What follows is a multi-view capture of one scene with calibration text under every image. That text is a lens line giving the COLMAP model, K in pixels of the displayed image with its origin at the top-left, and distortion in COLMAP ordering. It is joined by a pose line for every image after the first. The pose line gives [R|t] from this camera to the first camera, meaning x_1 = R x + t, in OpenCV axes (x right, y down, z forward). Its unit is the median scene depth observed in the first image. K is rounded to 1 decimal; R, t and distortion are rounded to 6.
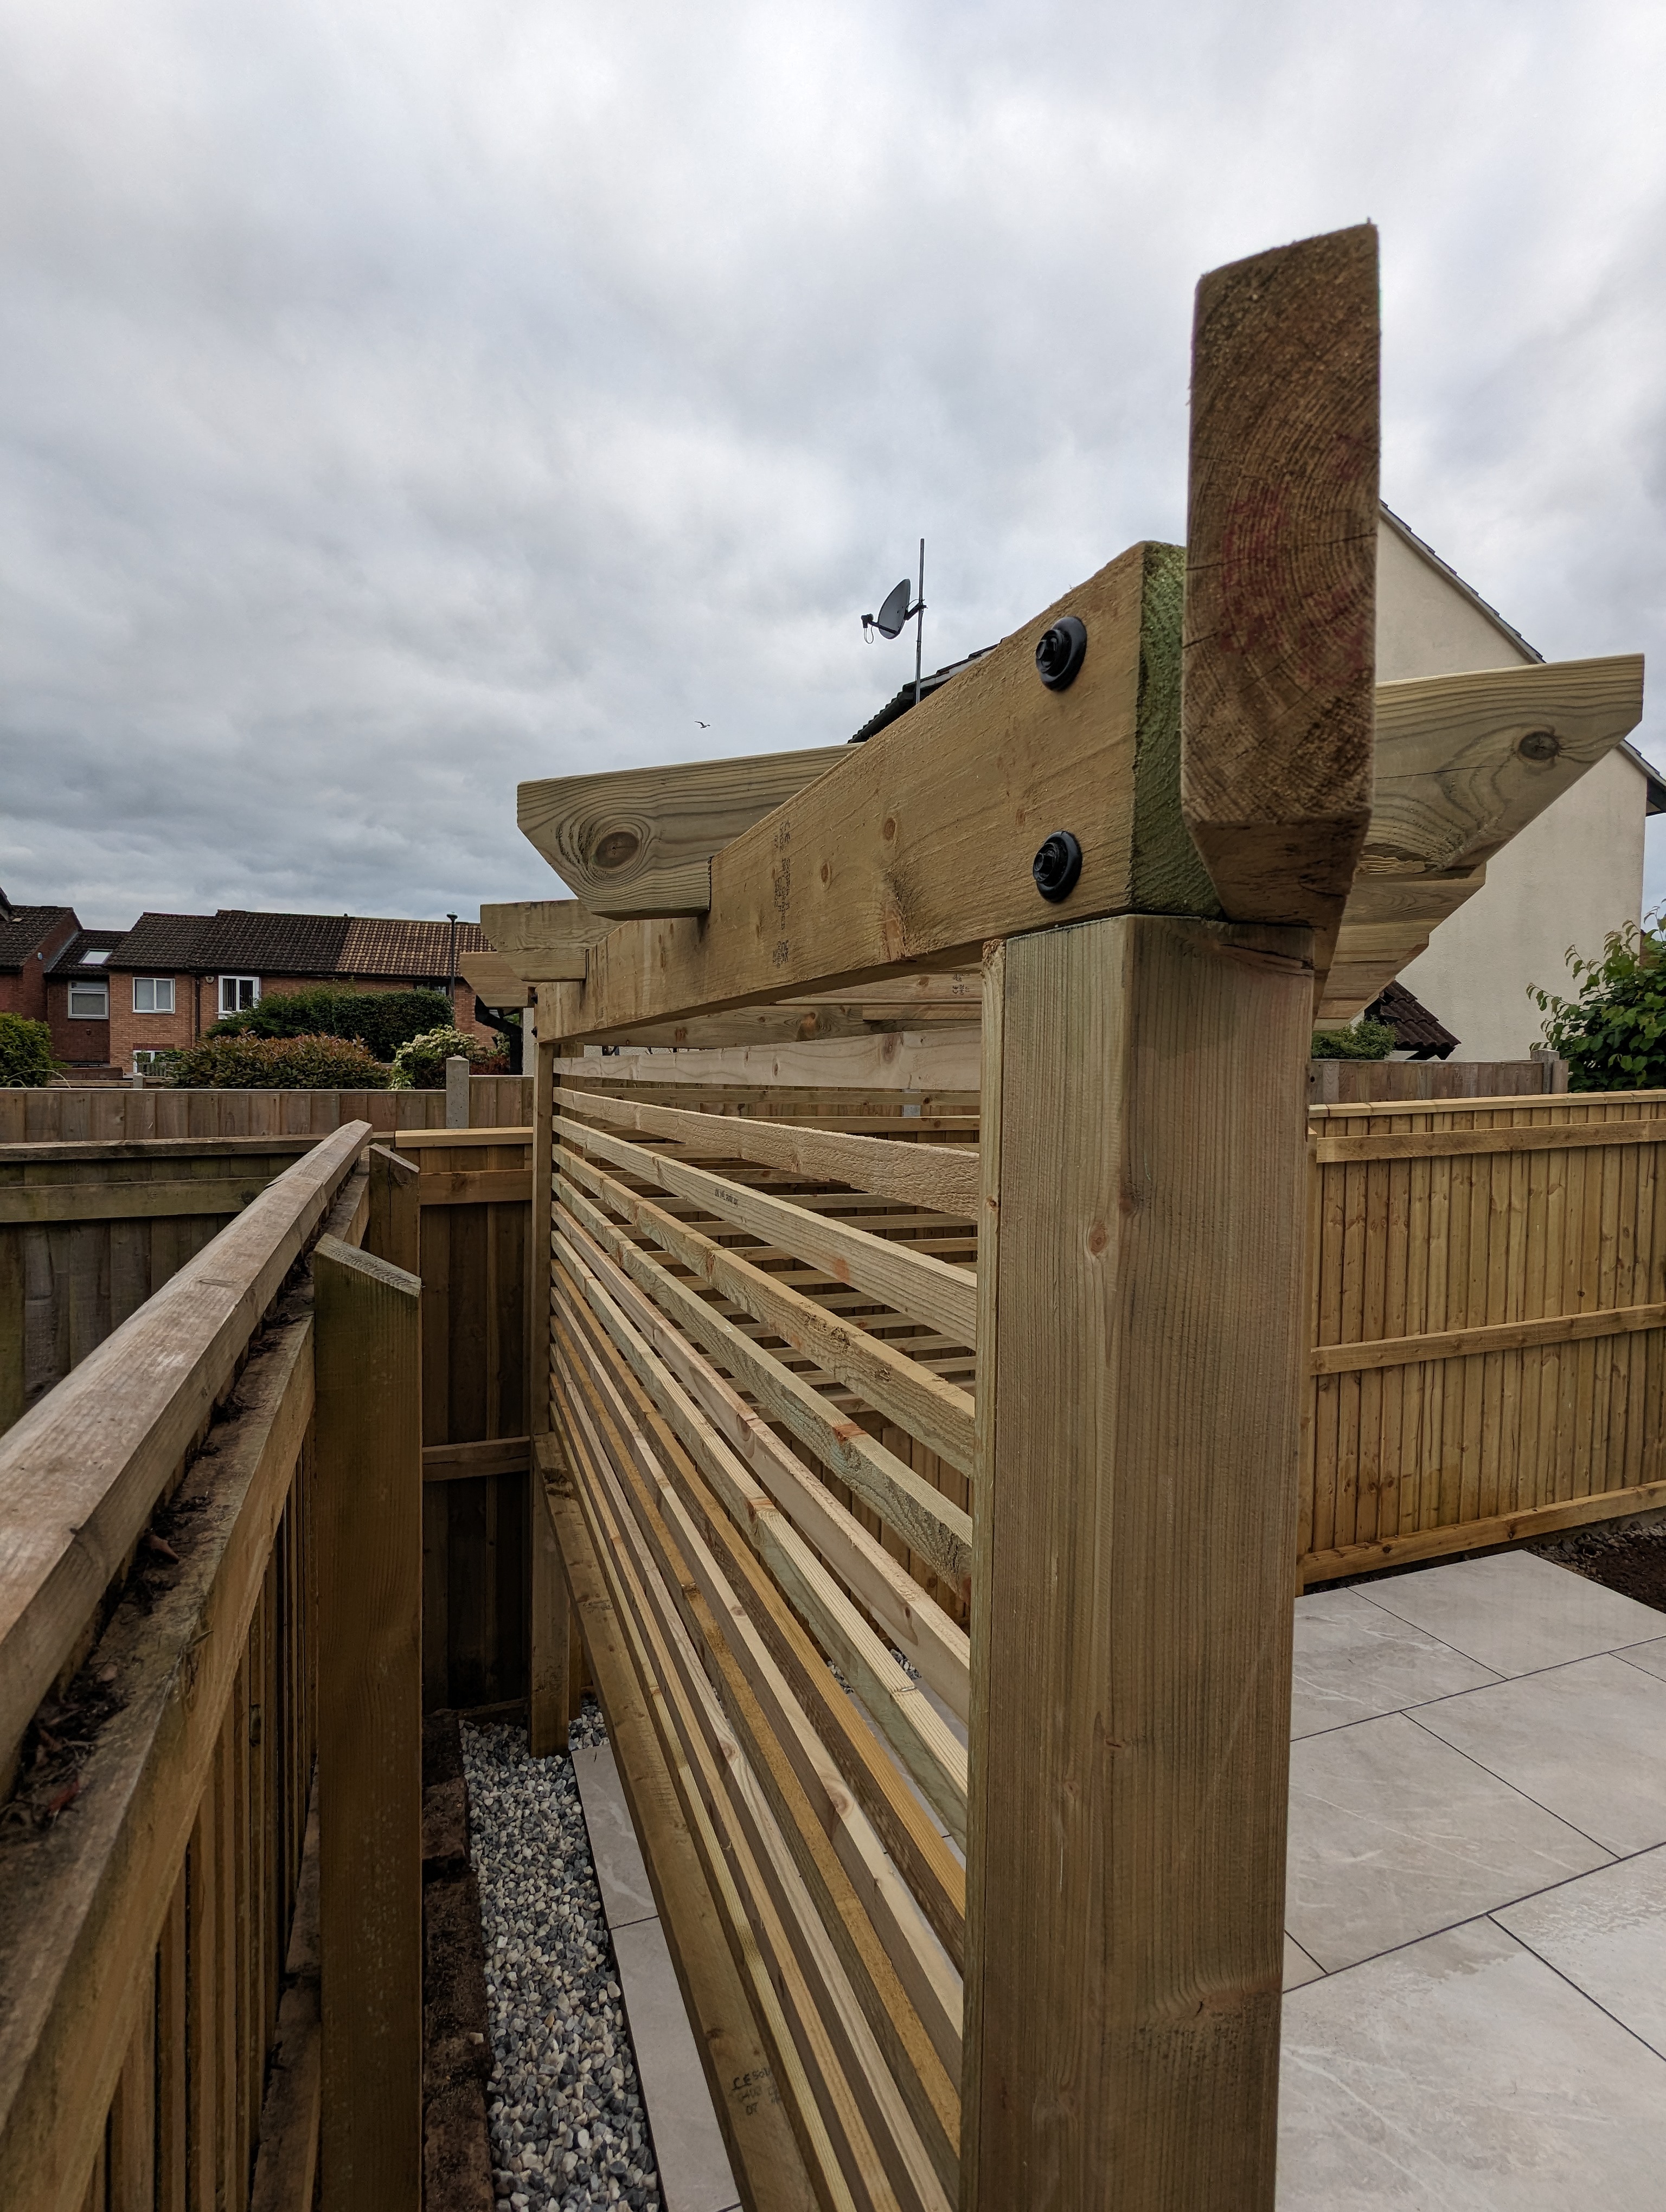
lens RADIAL K [[1049.8, 0, 828.9], [0, 1049.8, 1104.8], [0, 0, 1]] dist [-0.001638, 0.000281]
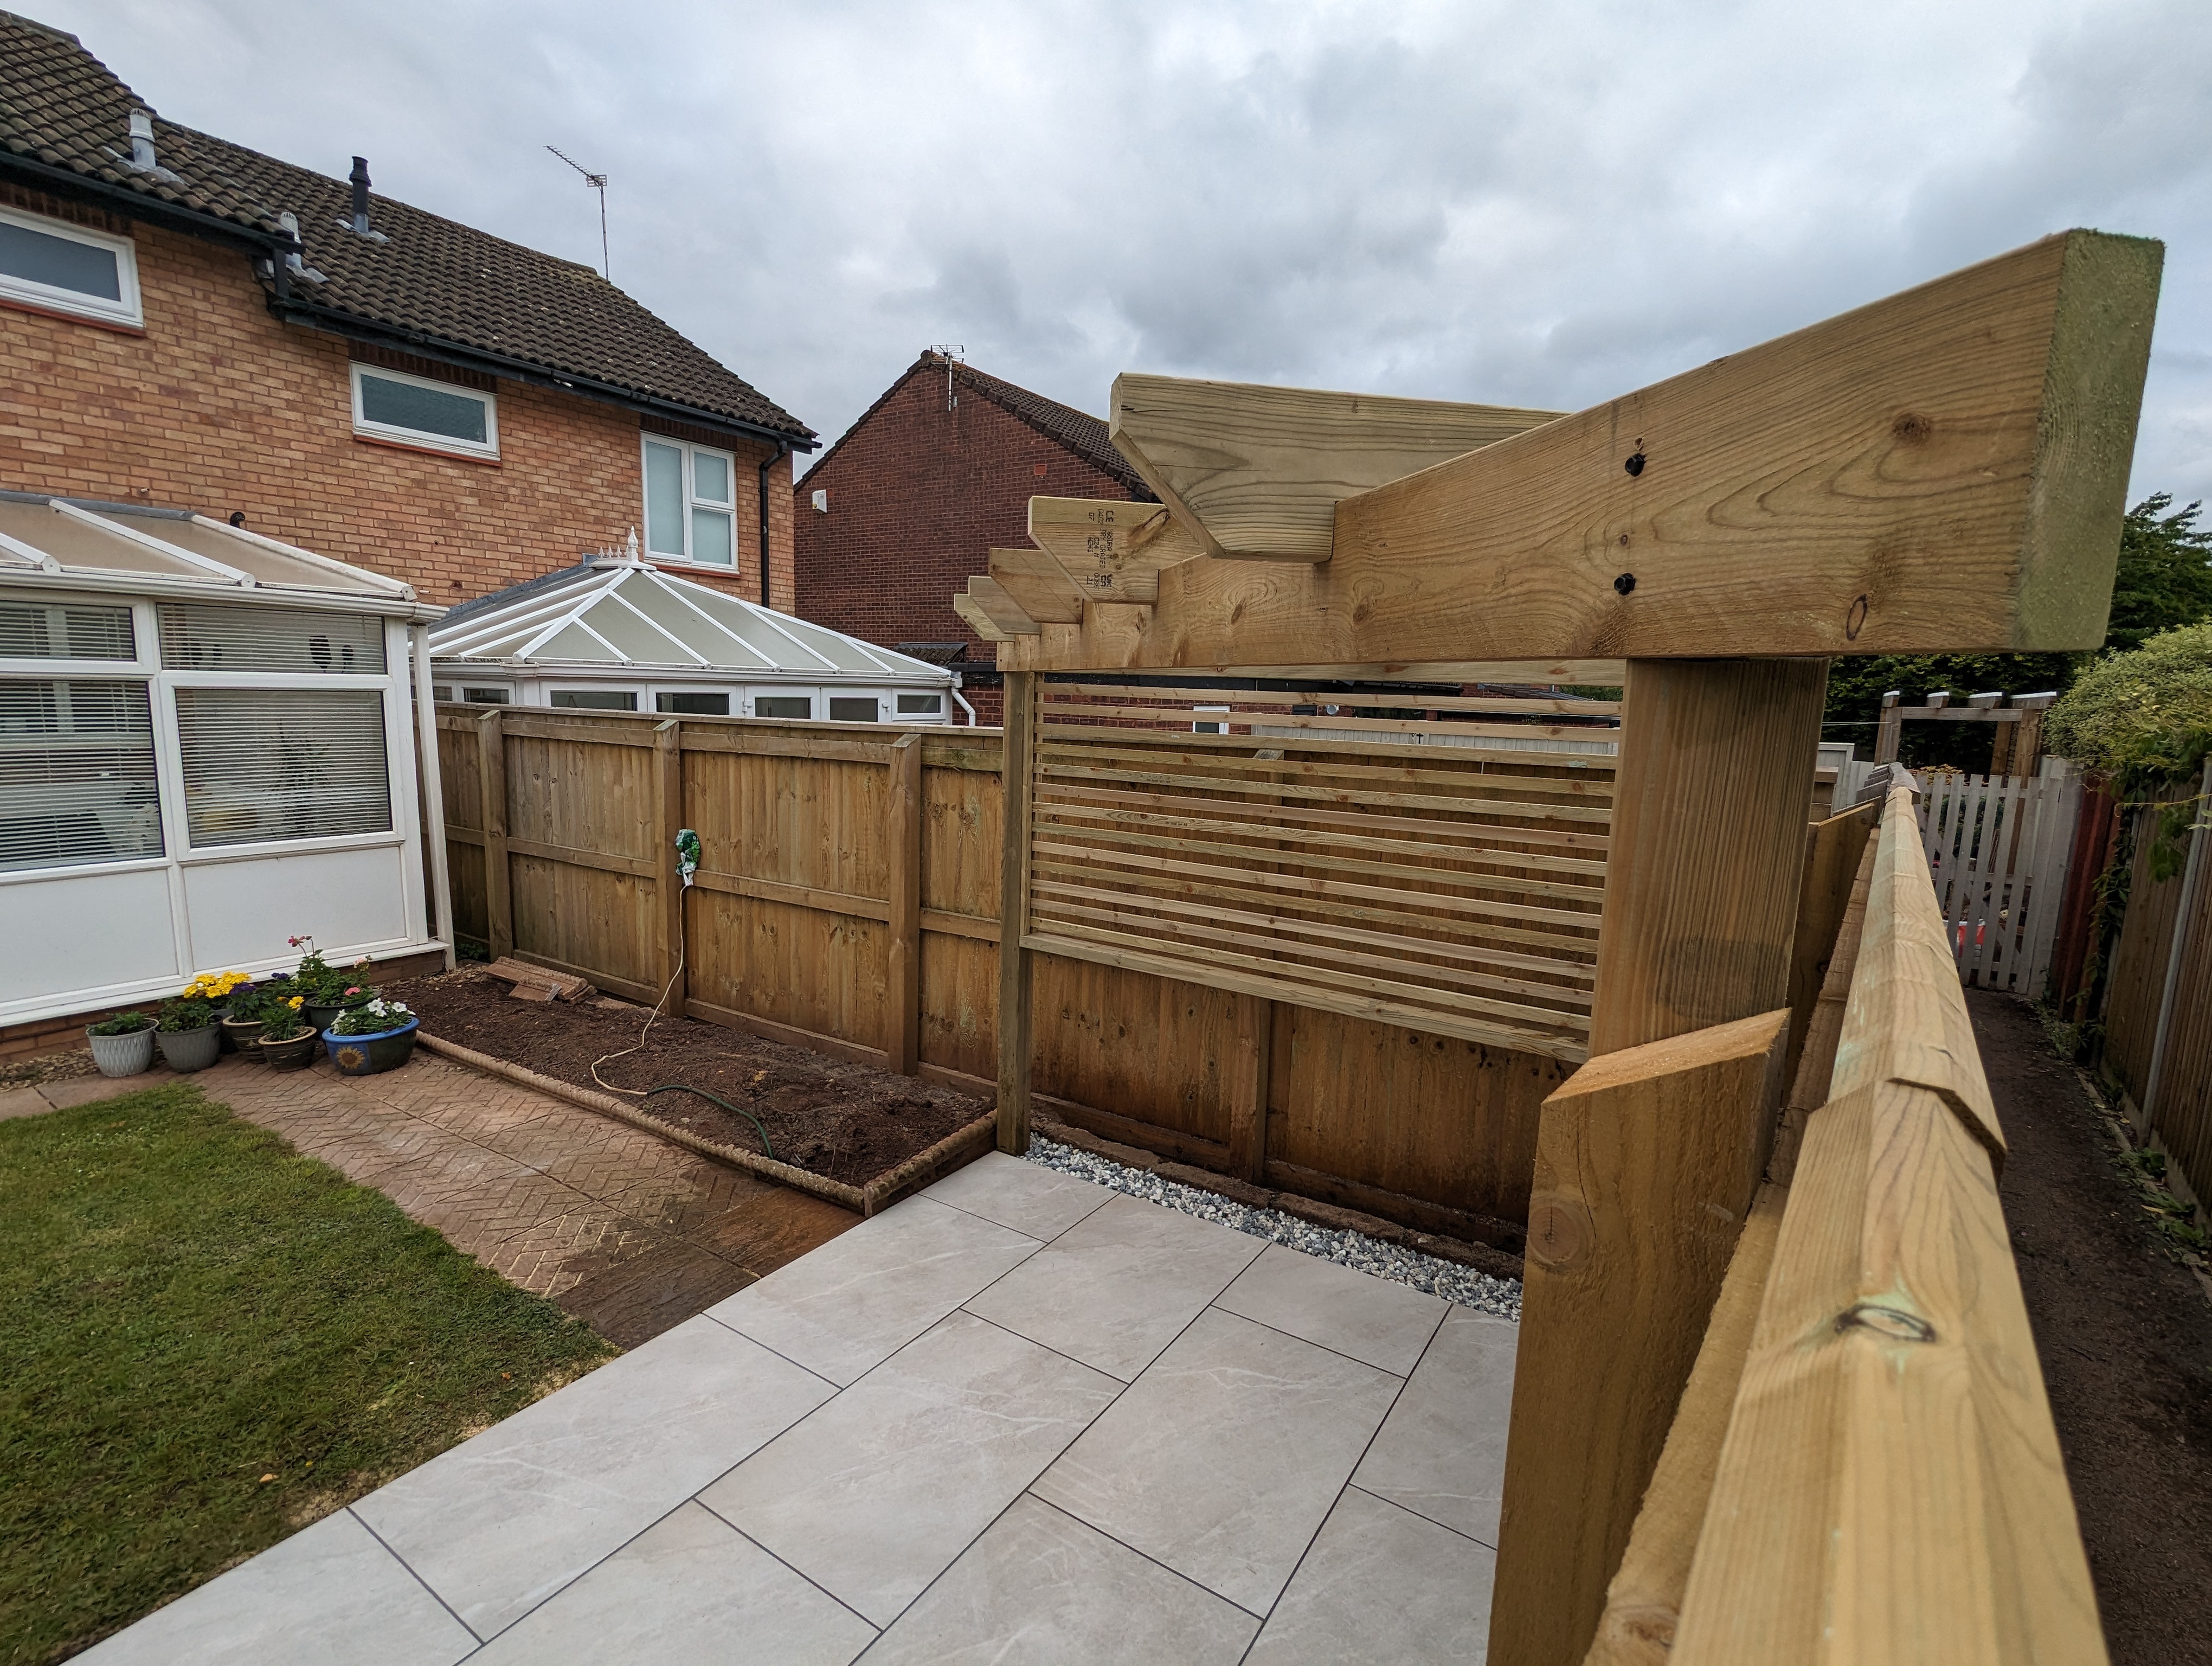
lens RADIAL K [[1049.8, 0, 1104.7], [0, 1049.8, 839.5], [0, 0, 1]] dist [-0.001638, 0.000281]
pose [[-0.816257, 0.043270, -0.576067, 0.563003], [-0.062521, 0.984717, 0.162553, -0.029328], [0.574296, 0.168701, -0.801077, 1.004928]]
